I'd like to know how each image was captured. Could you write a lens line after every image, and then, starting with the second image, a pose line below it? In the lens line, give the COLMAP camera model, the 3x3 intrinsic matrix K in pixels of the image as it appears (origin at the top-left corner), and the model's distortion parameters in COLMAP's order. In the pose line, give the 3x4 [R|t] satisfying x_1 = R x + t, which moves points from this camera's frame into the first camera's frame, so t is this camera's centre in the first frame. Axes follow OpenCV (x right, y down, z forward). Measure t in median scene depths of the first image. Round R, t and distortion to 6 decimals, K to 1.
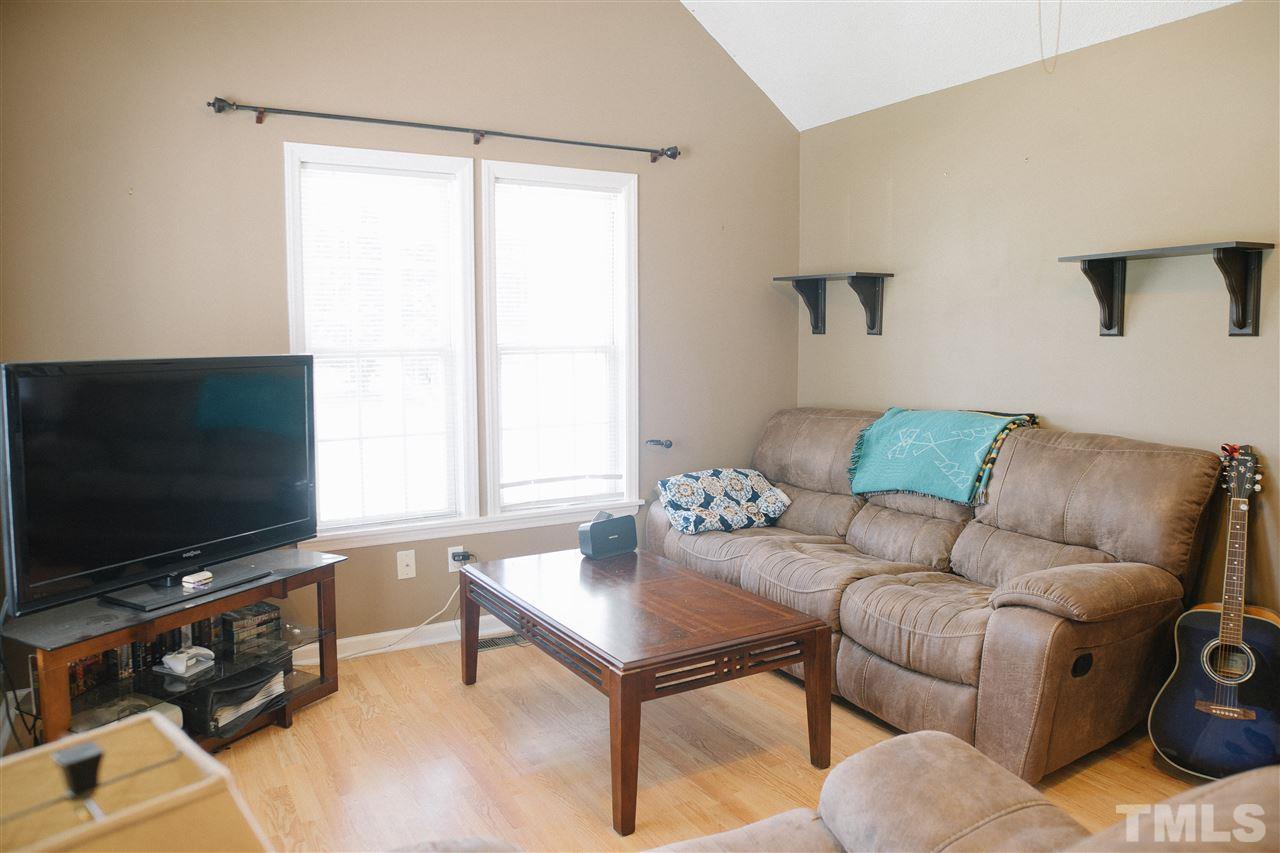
lens RADIAL K [[869.9, 0, 622.1], [0, 869.9, 397.0], [0, 0, 1]] dist [-0.041472, 0.003055]
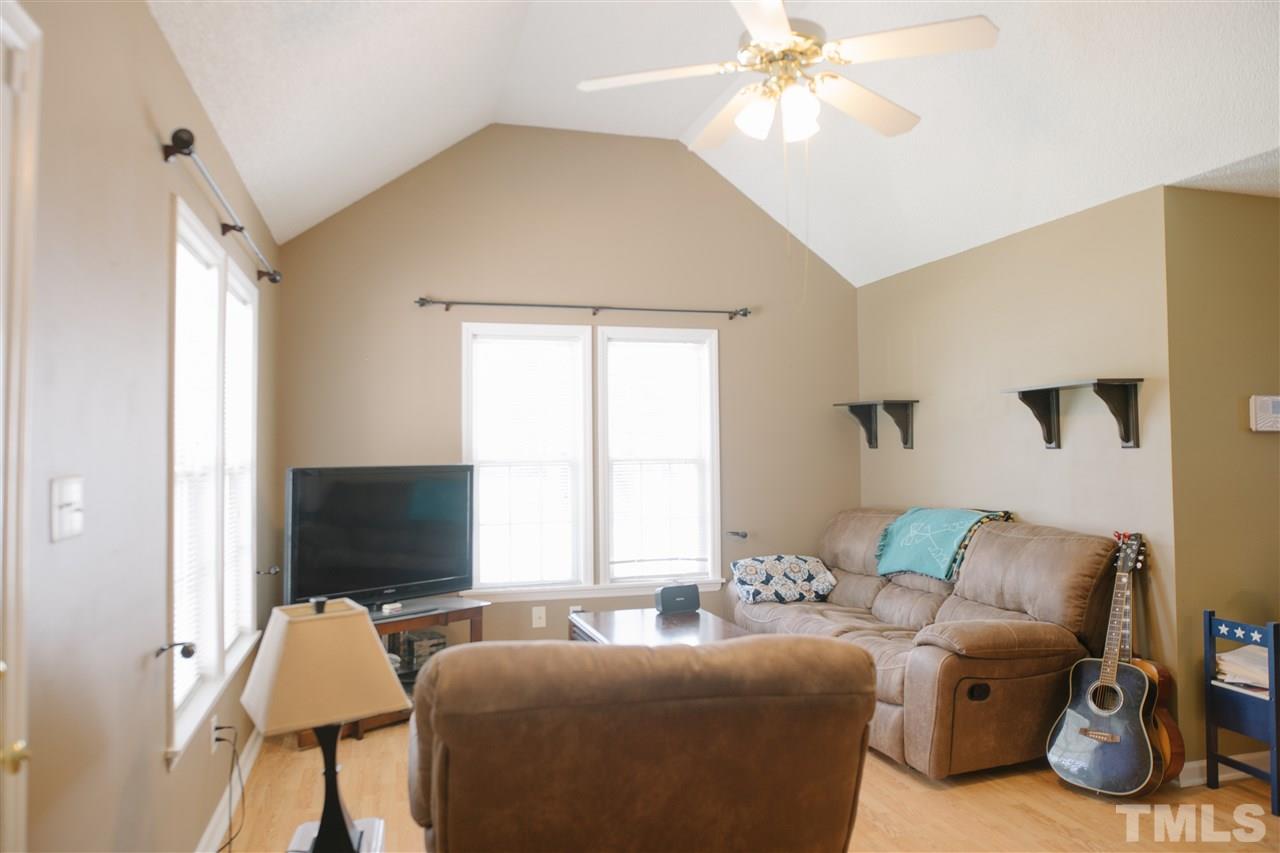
lens RADIAL K [[871.1, 0, 634.3], [0, 871.1, 401.1], [0, 0, 1]] dist [-0.022469, -0.000416]
pose [[0.972616, -0.017837, -0.231733, 0.238944], [-0.011362, 0.992210, -0.124060, 0.023465], [0.232141, 0.123296, 0.964836, -0.363909]]
